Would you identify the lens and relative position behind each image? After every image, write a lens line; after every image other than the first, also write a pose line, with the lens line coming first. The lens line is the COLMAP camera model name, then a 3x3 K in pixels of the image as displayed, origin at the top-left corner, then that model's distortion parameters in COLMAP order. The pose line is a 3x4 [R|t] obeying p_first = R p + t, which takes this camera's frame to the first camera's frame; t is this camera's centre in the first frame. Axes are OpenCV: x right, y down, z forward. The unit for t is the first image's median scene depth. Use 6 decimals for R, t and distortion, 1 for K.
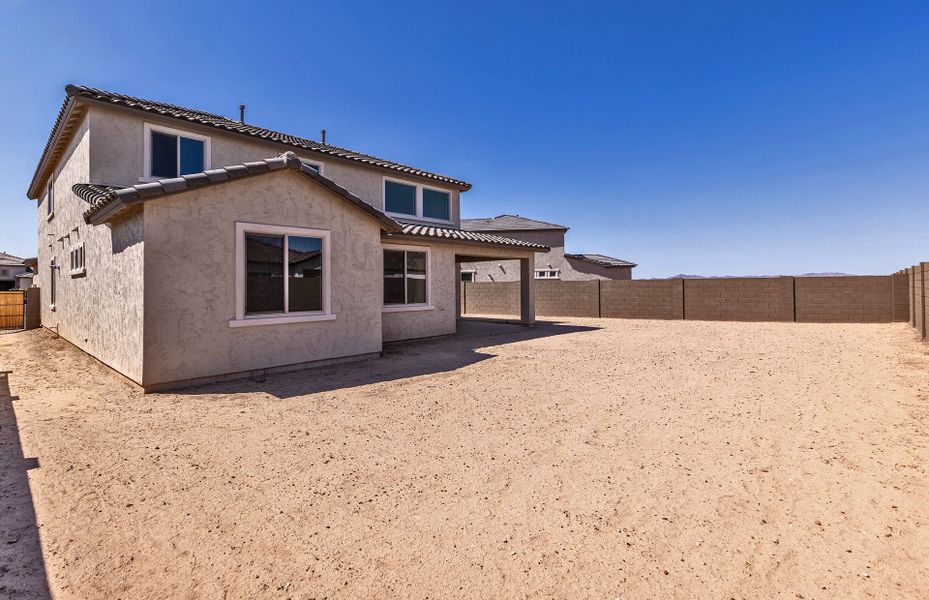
lens RADIAL K [[434.0, 0, 434.2], [0, 434.0, 284.0], [0, 0, 1]] dist [0.042191, 0.000283]
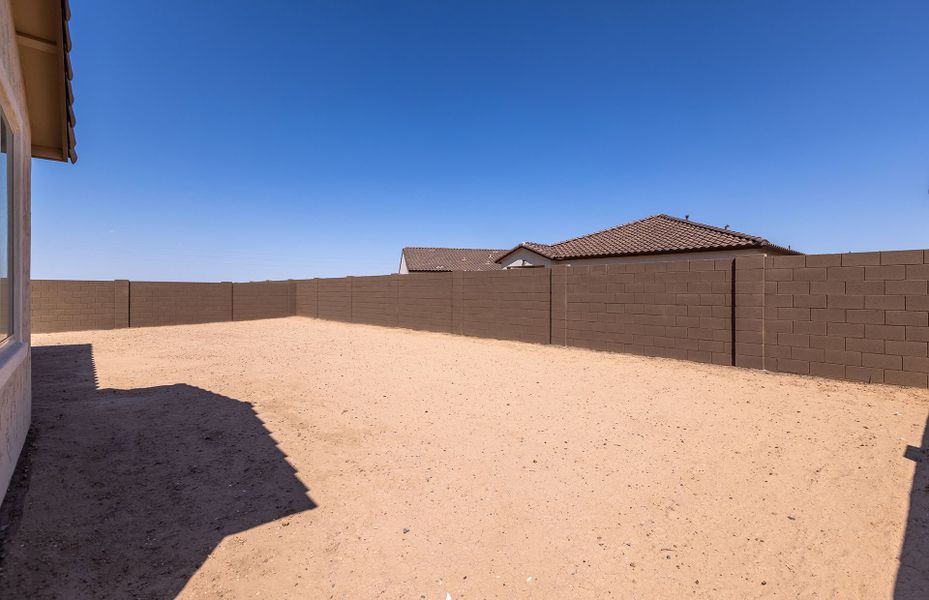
lens RADIAL K [[434.0, 0, 468.3], [0, 434.0, 294.2], [0, 0, 1]] dist [0.042191, 0.000283]
pose [[0.041466, 0.004589, 0.999129, -5.979680], [-0.010343, 0.999938, -0.004164, 0.237984], [-0.999086, -0.010162, 0.041510, 6.015097]]
